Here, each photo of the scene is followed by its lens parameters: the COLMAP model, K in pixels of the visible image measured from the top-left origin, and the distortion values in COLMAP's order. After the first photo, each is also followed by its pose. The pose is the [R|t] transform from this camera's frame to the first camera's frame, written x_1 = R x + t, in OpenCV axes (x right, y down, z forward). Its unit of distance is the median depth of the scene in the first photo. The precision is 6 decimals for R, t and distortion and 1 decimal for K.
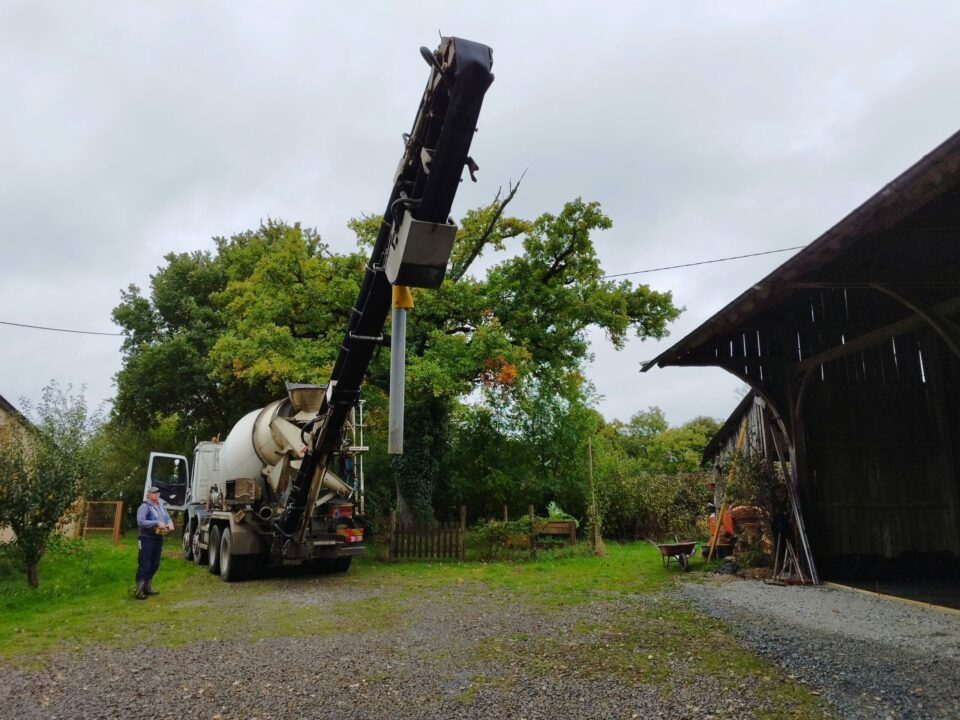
lens RADIAL K [[692.4, 0, 487.7], [0, 692.4, 358.7], [0, 0, 1]] dist [0.021635, -0.016359]
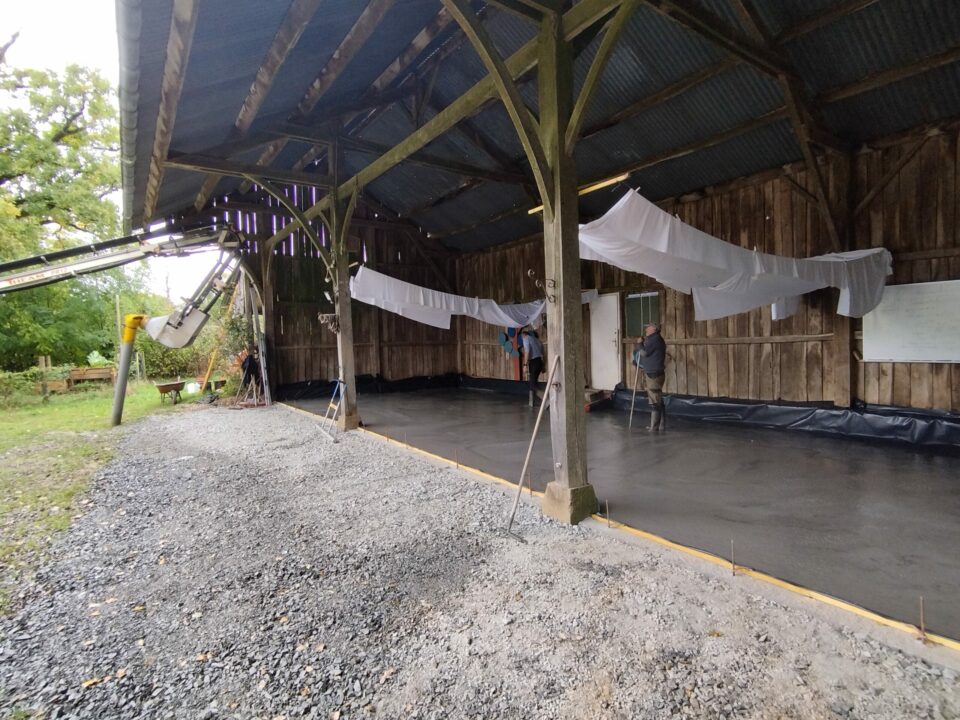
lens RADIAL K [[494.8, 0, 479.7], [0, 494.8, 352.9], [0, 0, 1]] dist [0.004077, 0.001435]
pose [[0.829079, -0.042029, 0.557549, 0.174809], [-0.083857, 0.976546, 0.198309, -0.003463], [-0.552807, -0.211168, 0.806109, 0.002743]]
